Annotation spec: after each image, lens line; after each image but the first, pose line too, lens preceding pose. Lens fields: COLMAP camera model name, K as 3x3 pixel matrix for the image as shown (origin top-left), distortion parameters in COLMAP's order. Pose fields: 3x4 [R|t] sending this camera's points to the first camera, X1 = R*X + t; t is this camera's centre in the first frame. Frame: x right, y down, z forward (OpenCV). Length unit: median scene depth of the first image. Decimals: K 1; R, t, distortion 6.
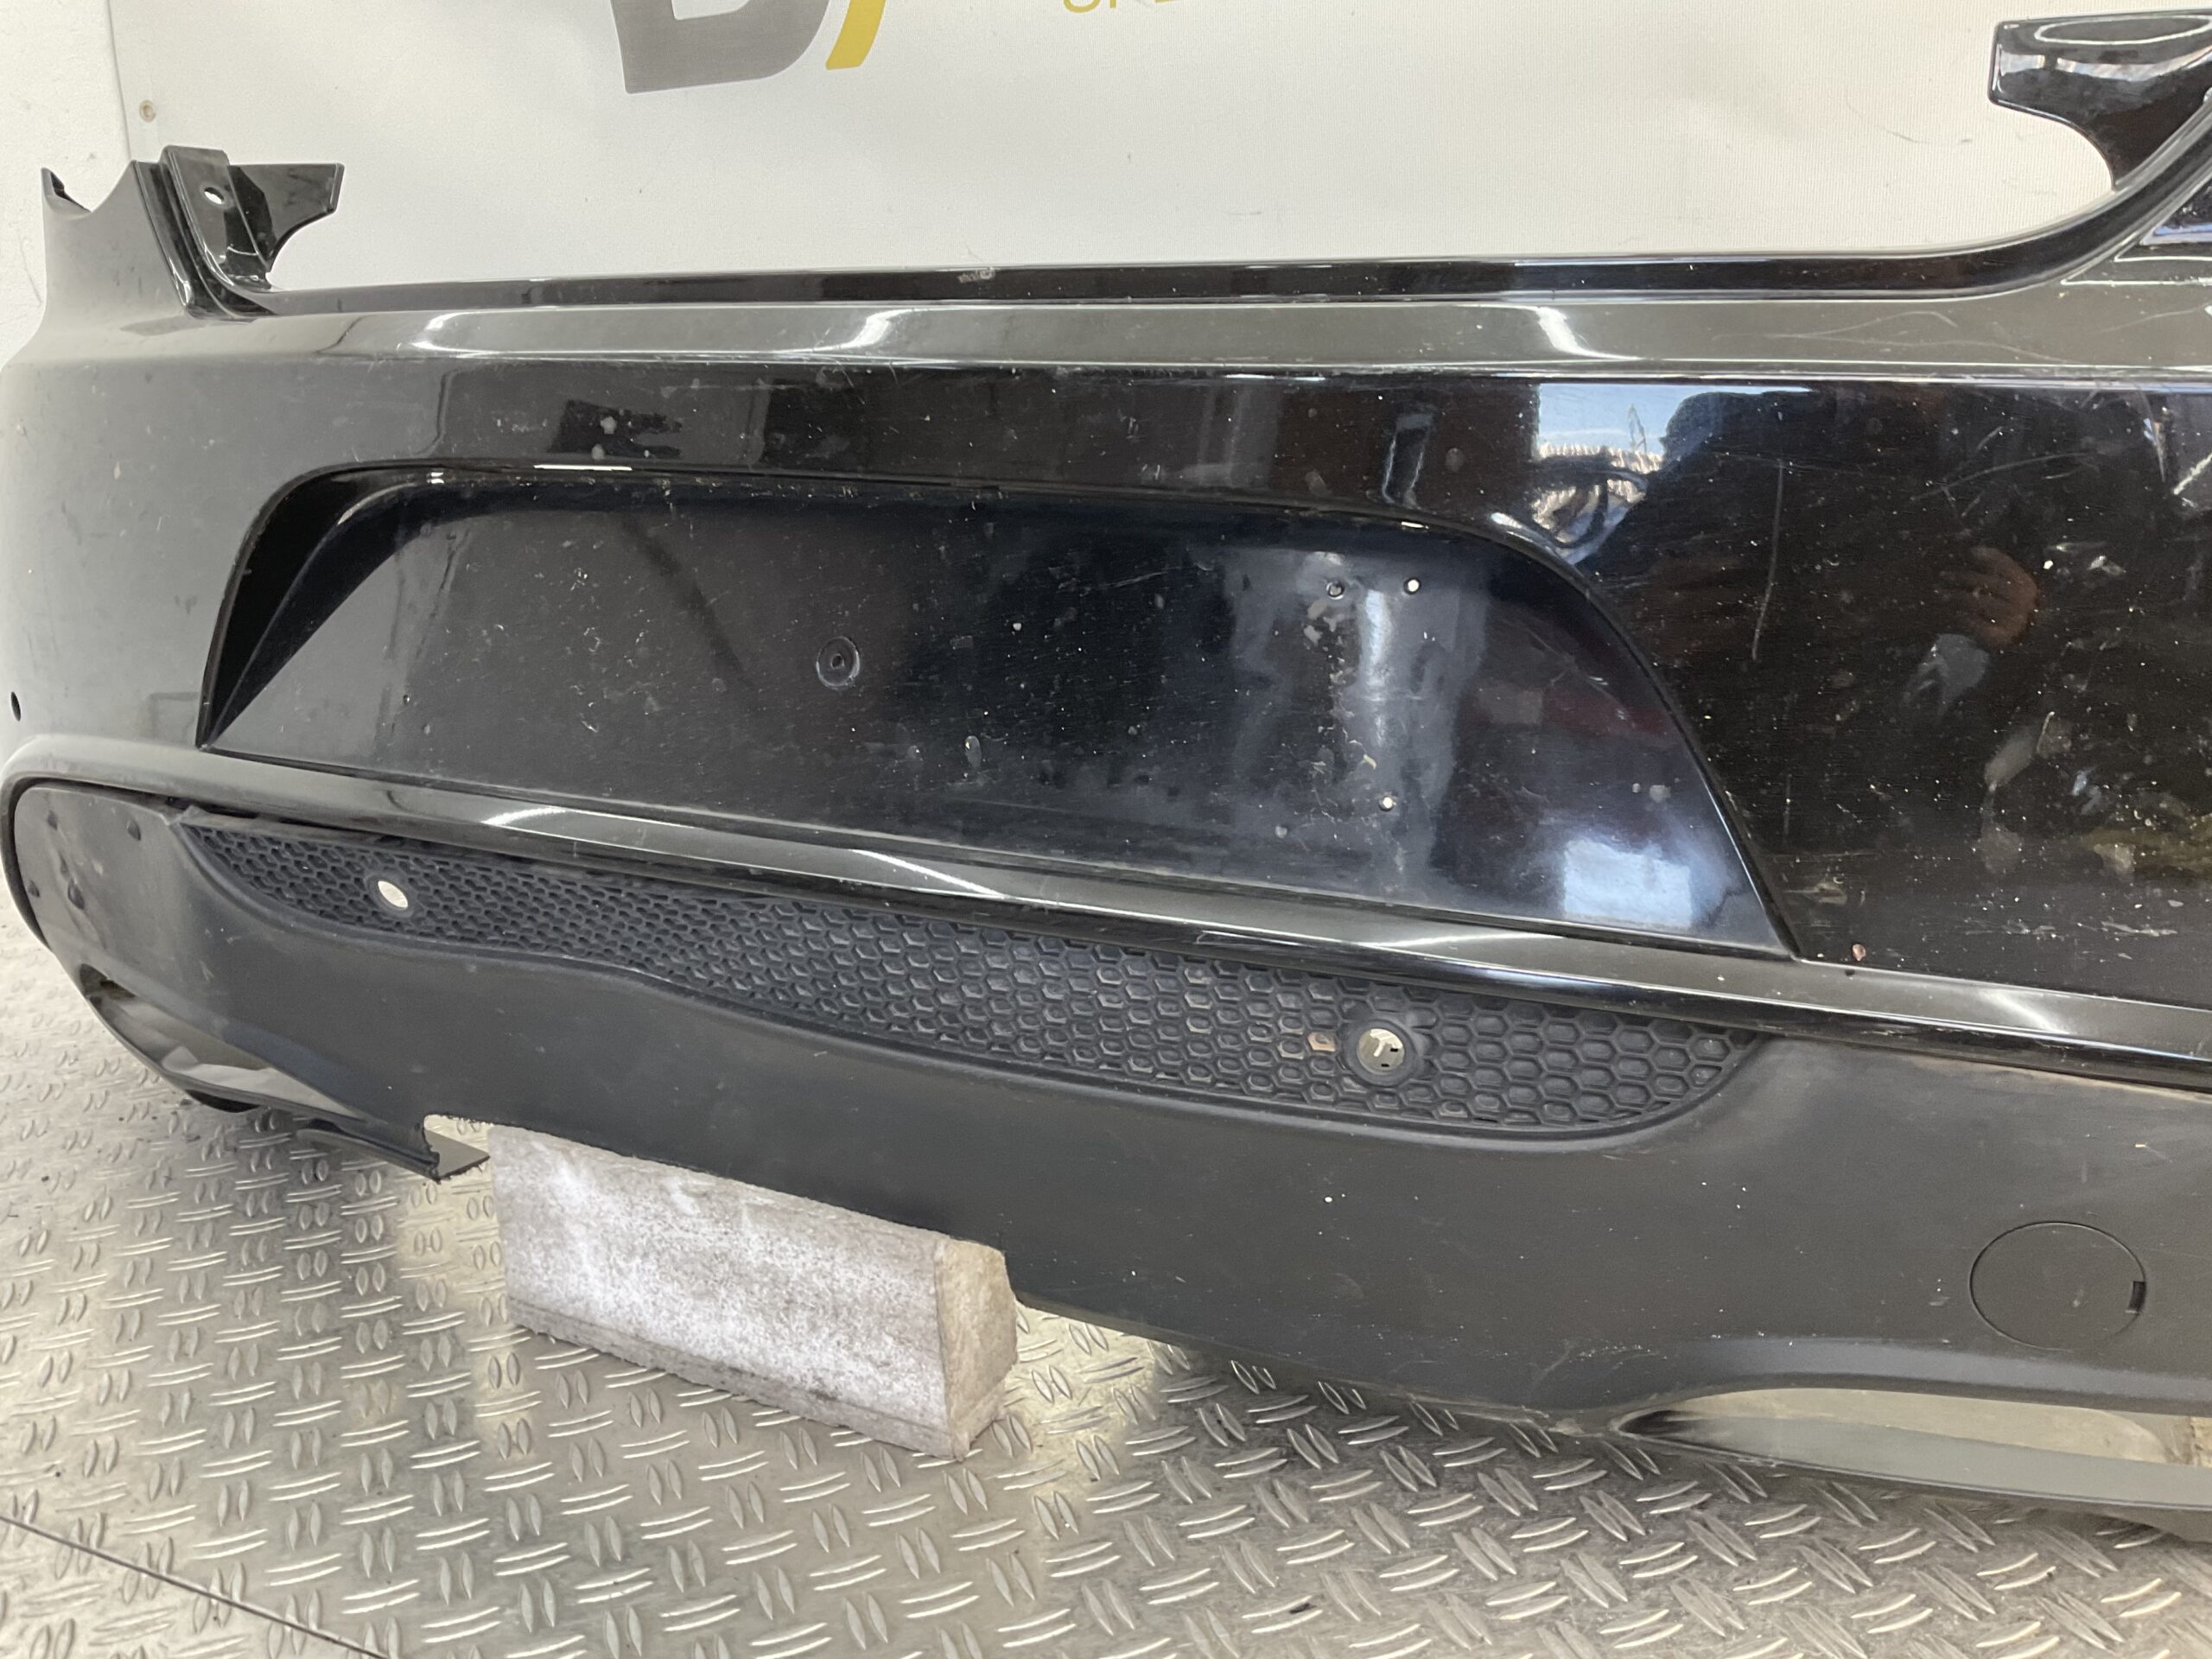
lens RADIAL K [[1817.7, 0, 1106.0], [0, 1817.7, 829.5], [0, 0, 1]] dist [0.026675, -0.046389]
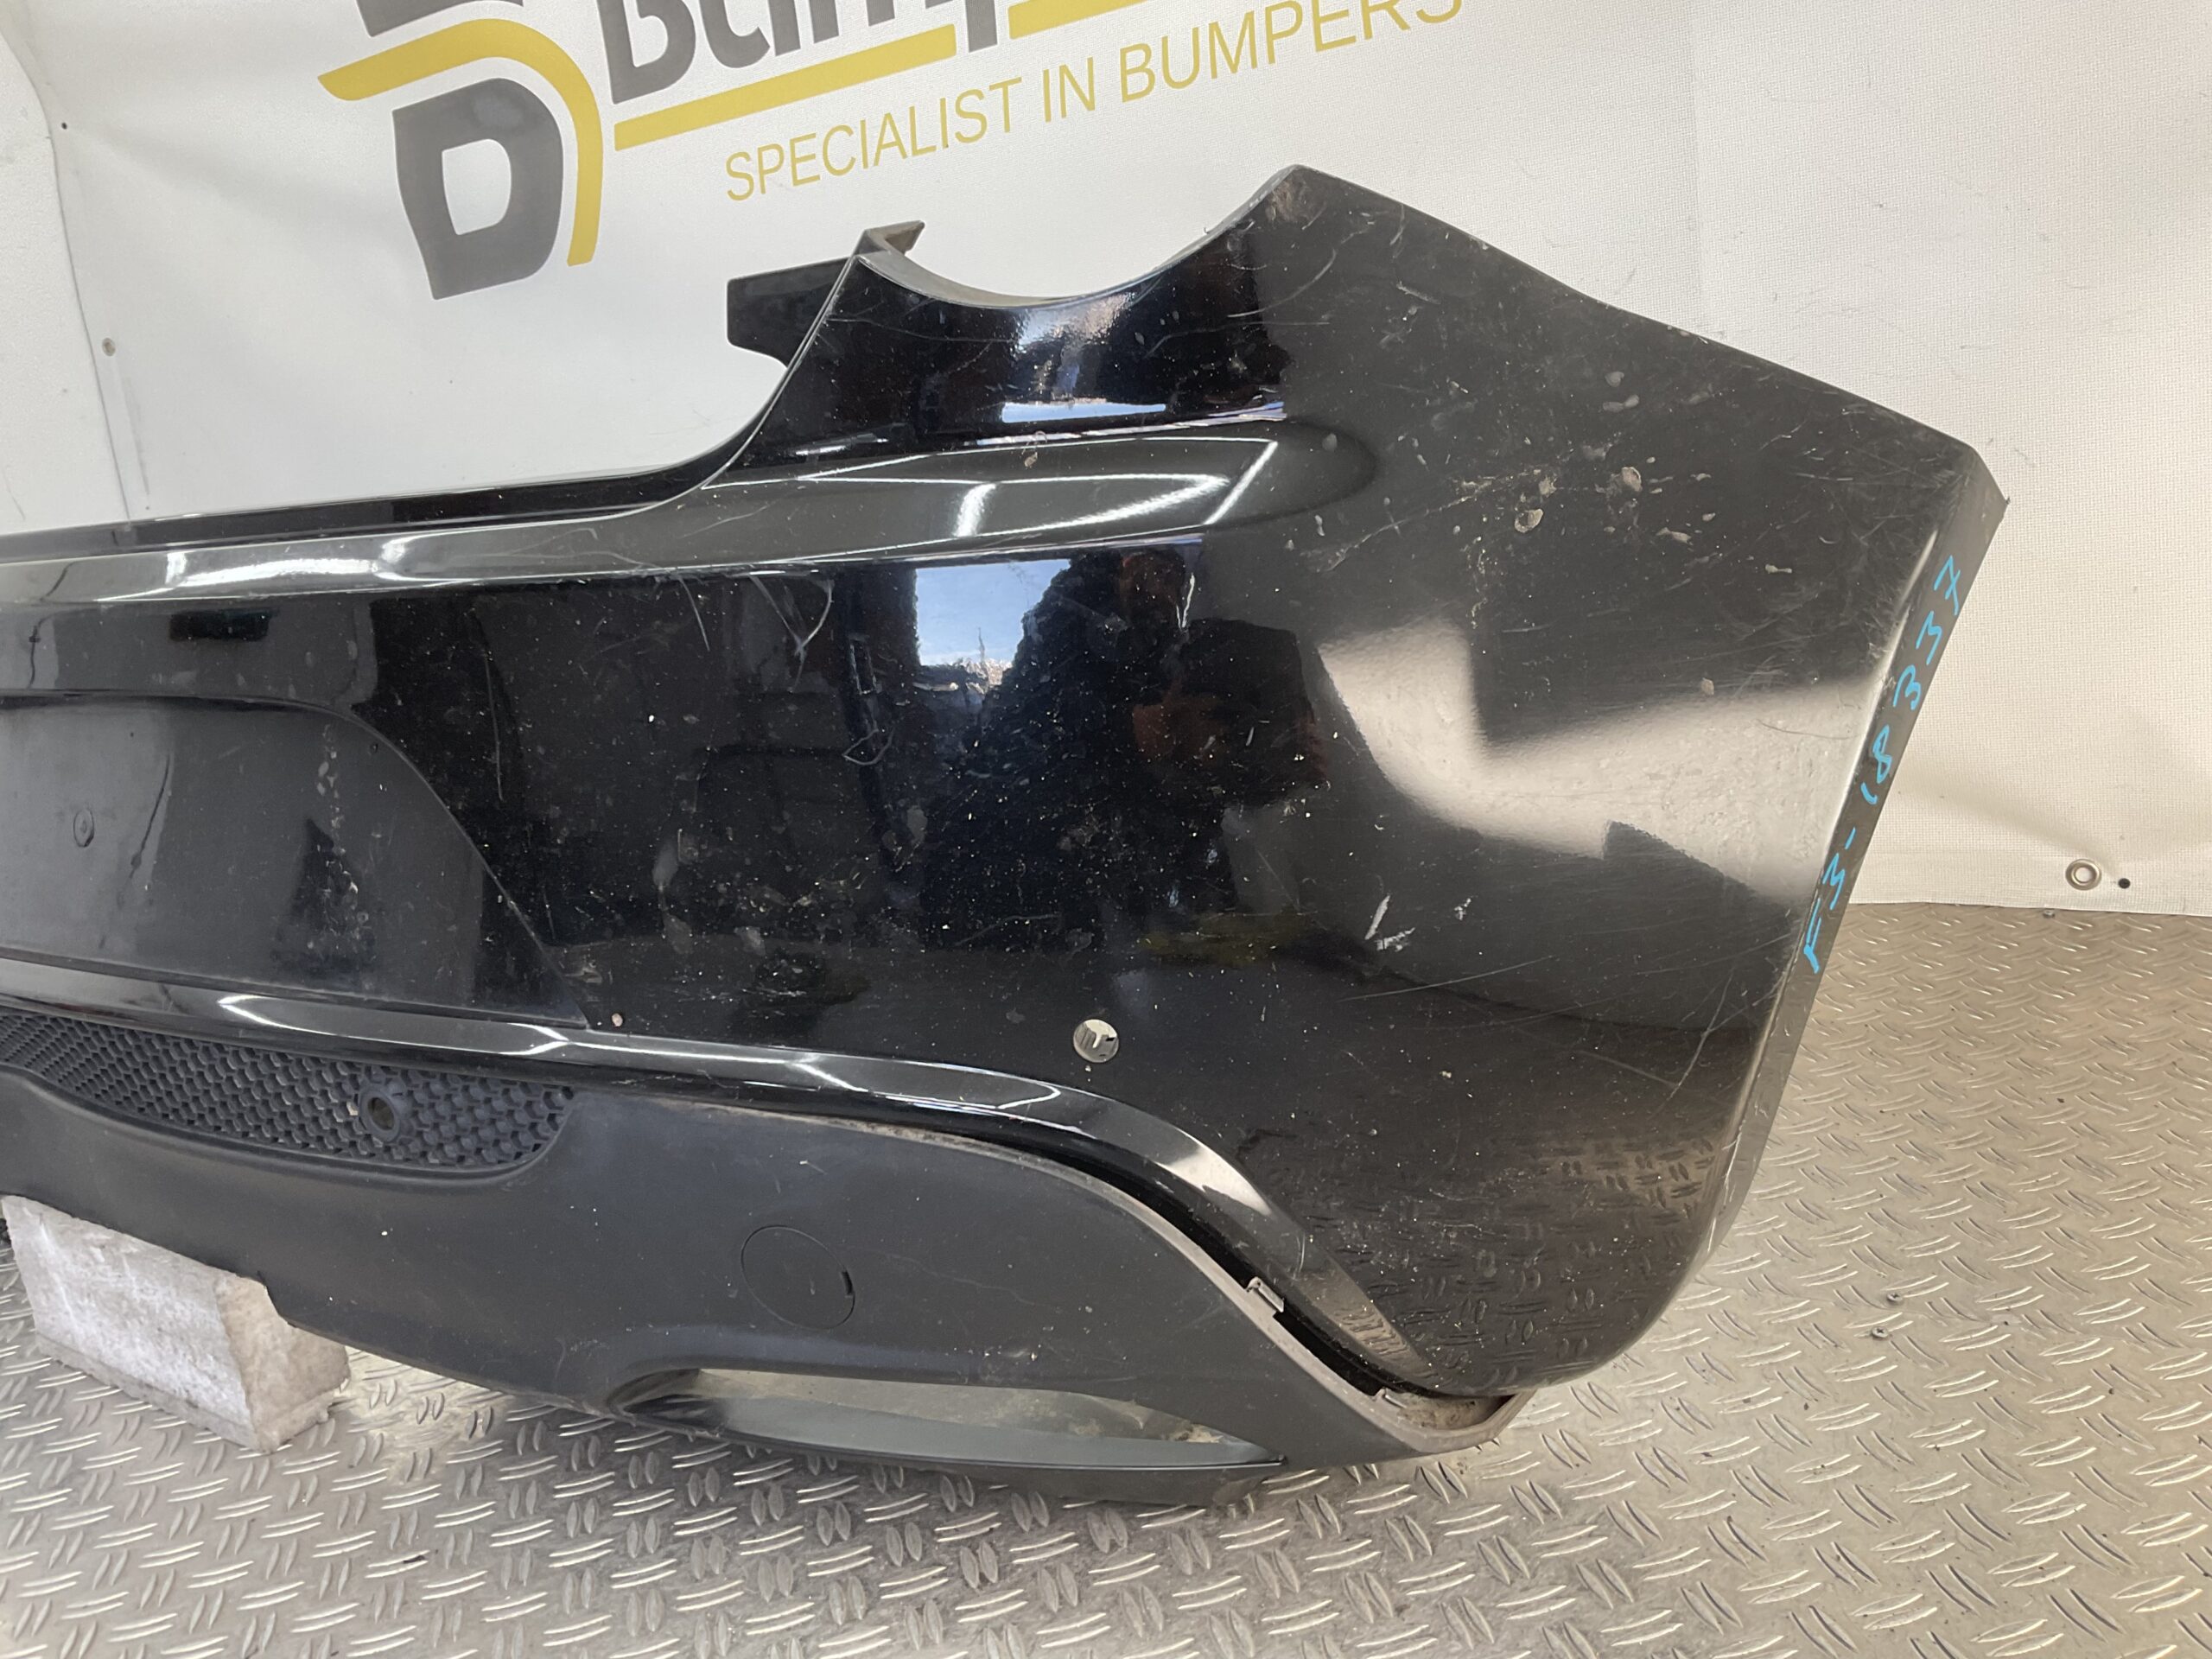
lens RADIAL K [[1867.8, 0, 1106.0], [0, 1867.8, 829.5], [0, 0, 1]] dist [0.008969, -0.164533]
pose [[0.989225, -0.062389, -0.132445, 0.697379], [0.056718, 0.997322, -0.046172, 0.010310], [0.134971, 0.038162, 0.990114, -0.193823]]
